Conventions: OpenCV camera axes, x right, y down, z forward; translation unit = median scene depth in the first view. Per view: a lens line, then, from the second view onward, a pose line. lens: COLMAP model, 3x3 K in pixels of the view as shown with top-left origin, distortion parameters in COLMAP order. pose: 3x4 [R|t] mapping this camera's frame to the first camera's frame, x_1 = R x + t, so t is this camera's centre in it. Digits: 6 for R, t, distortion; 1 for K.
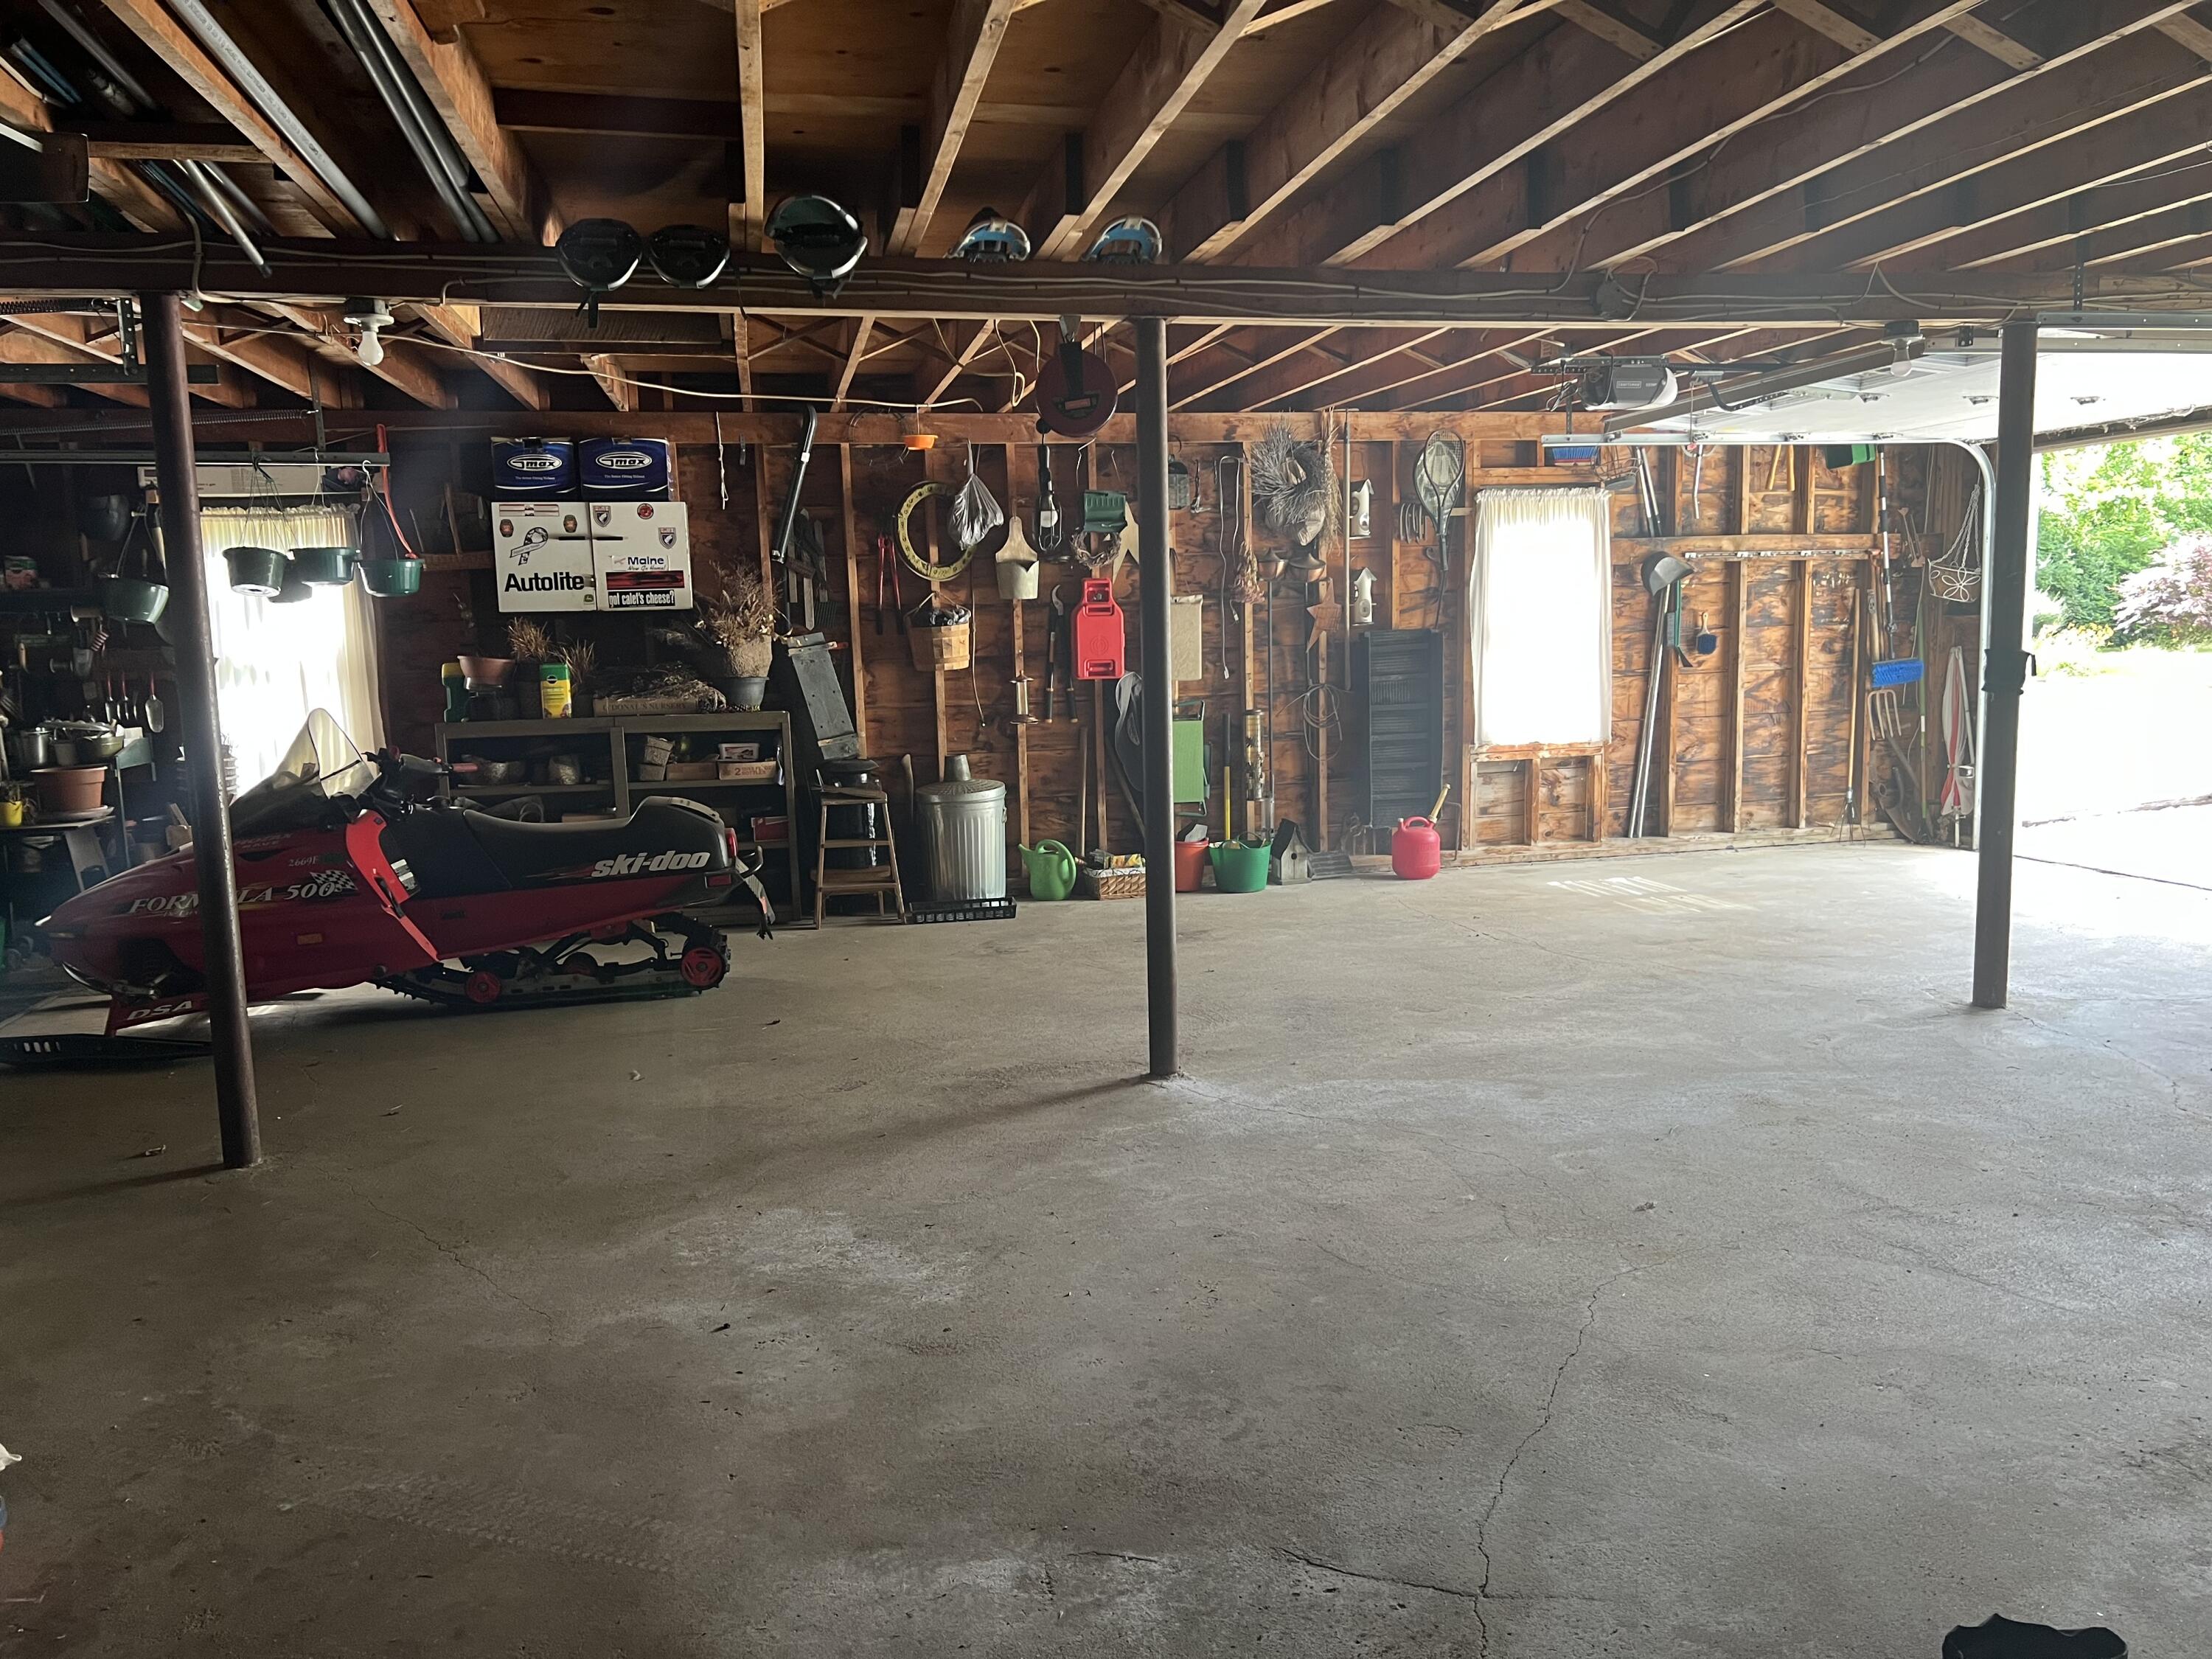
lens RADIAL K [[1678.5, 0, 1107.5], [0, 1678.5, 857.7], [0, 0, 1]] dist [0.124189, -0.150236]
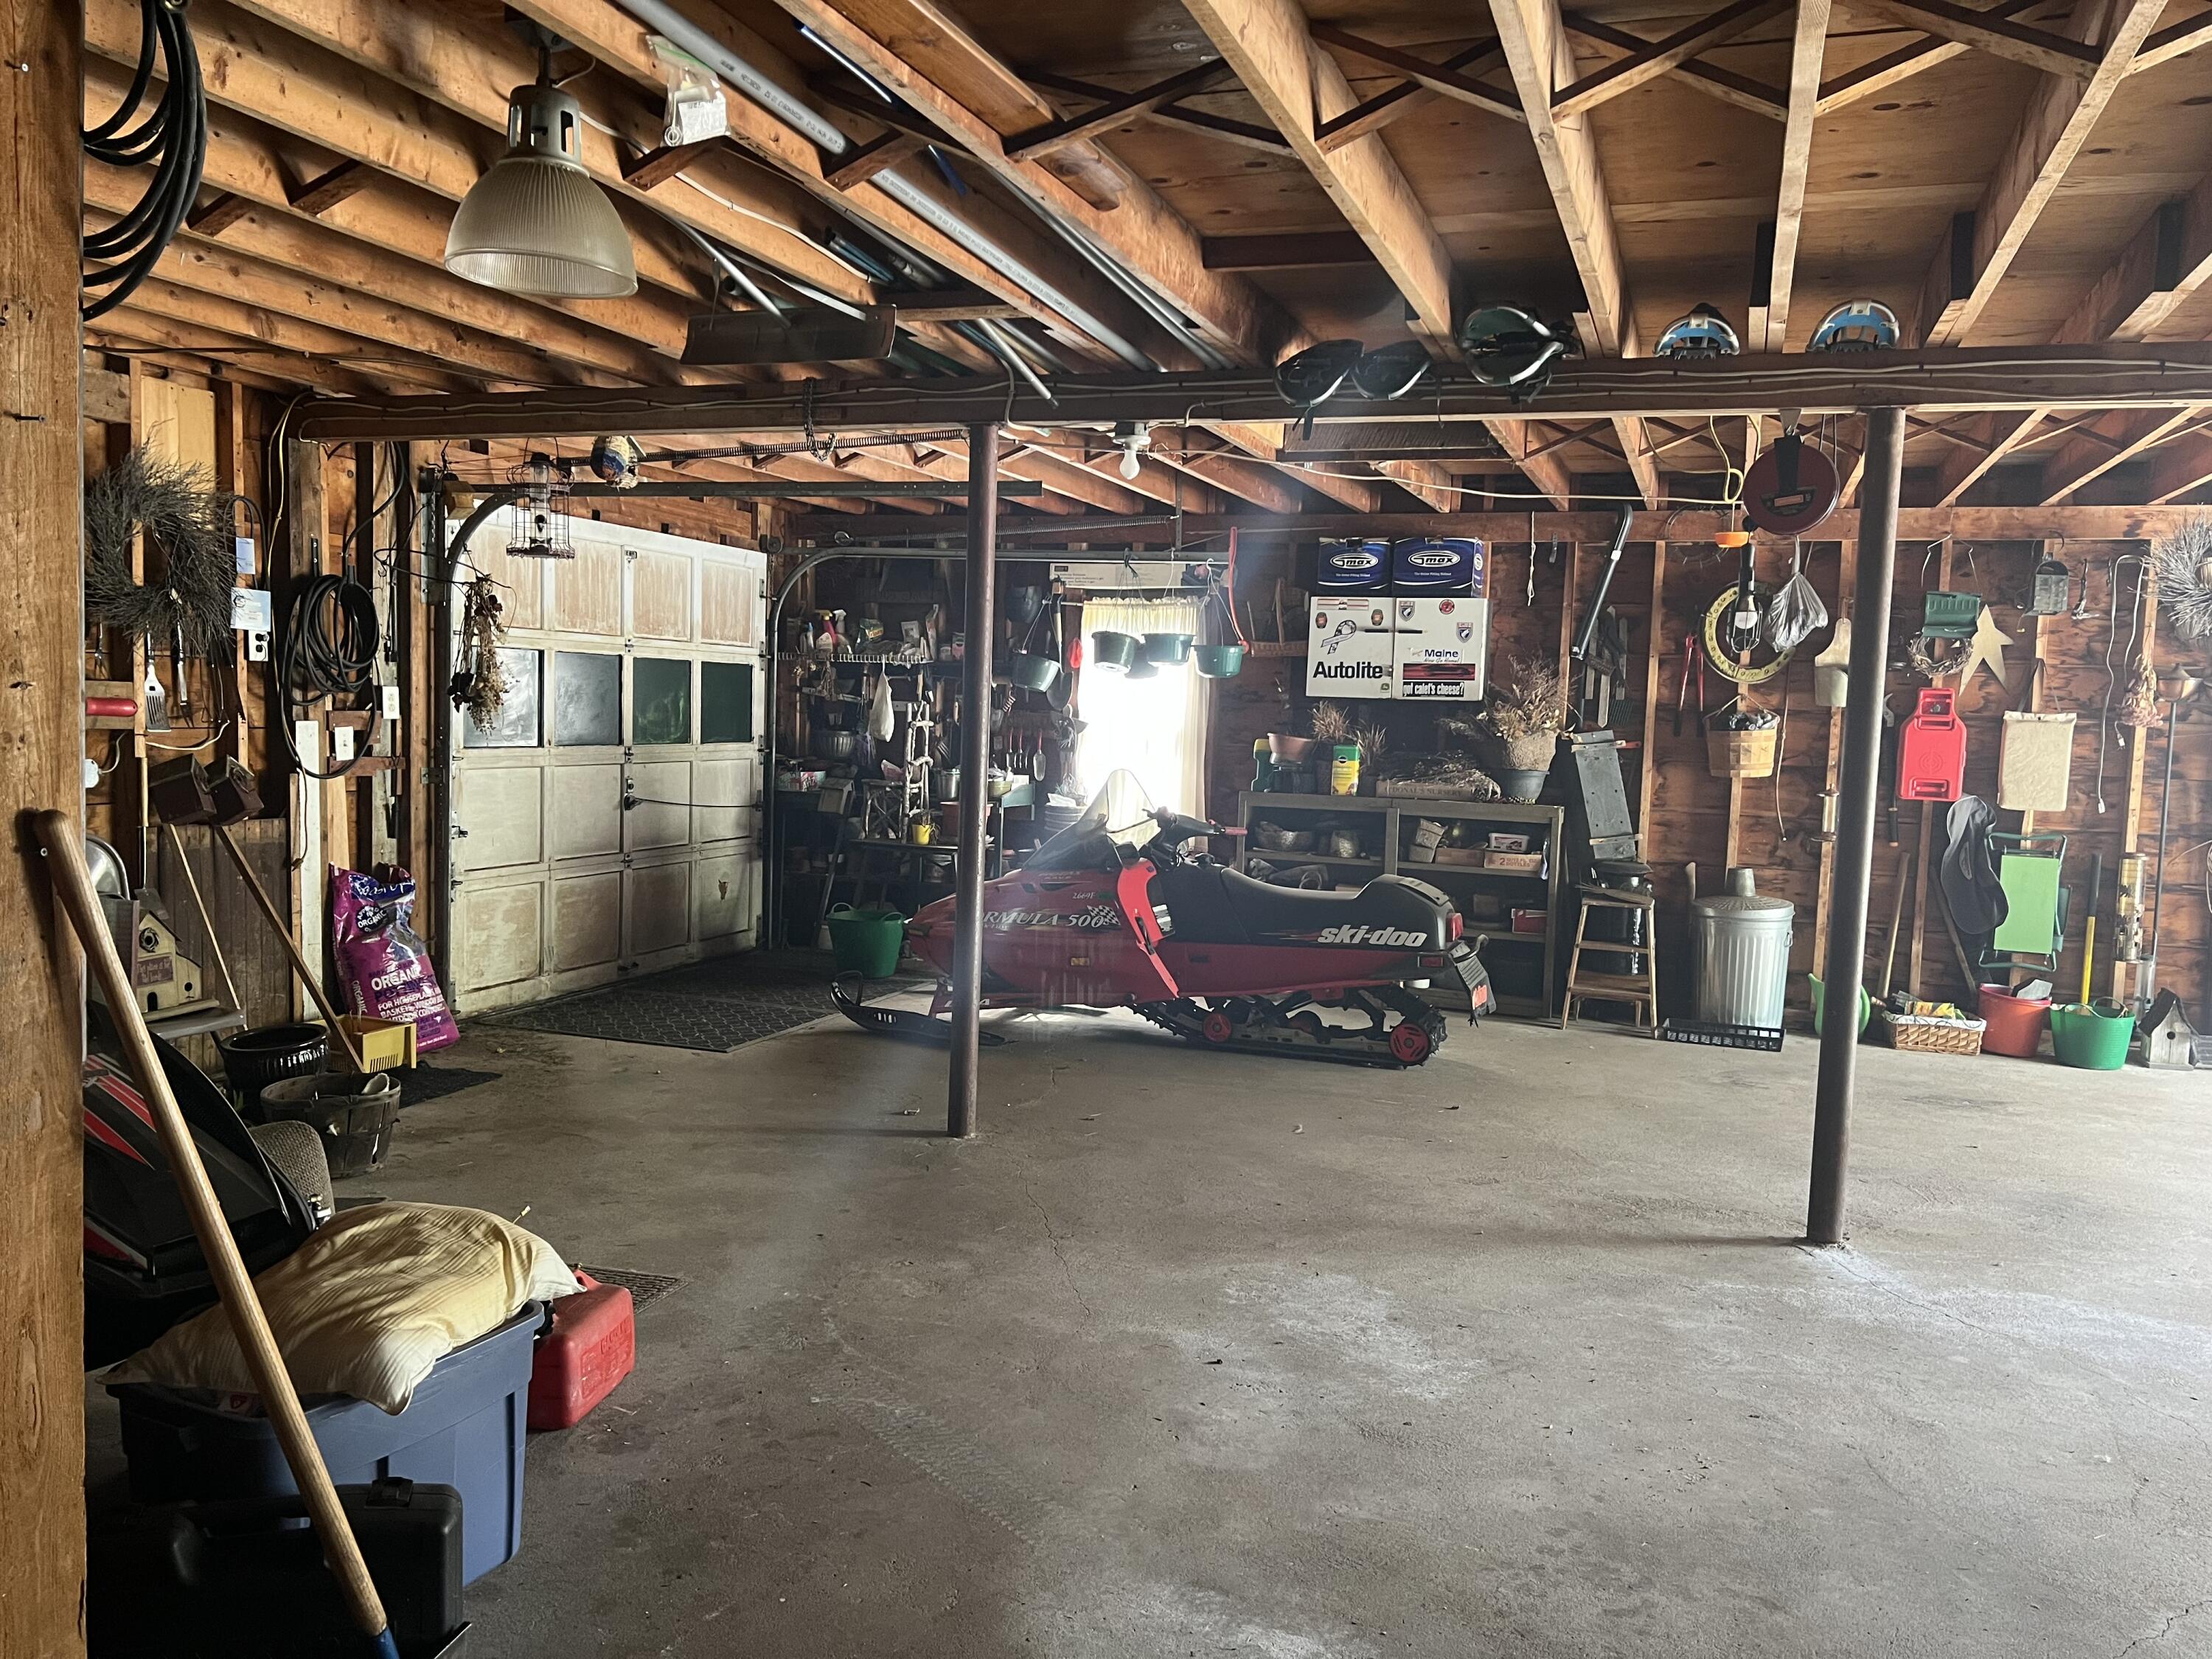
lens RADIAL K [[1678.5, 0, 1107.5], [0, 1678.5, 857.7], [0, 0, 1]] dist [0.124189, -0.150236]
pose [[0.854089, 0.103565, -0.509712, 0.102508], [-0.130894, 0.991234, -0.017927, -0.004465], [0.503387, 0.082029, 0.860158, 0.010816]]
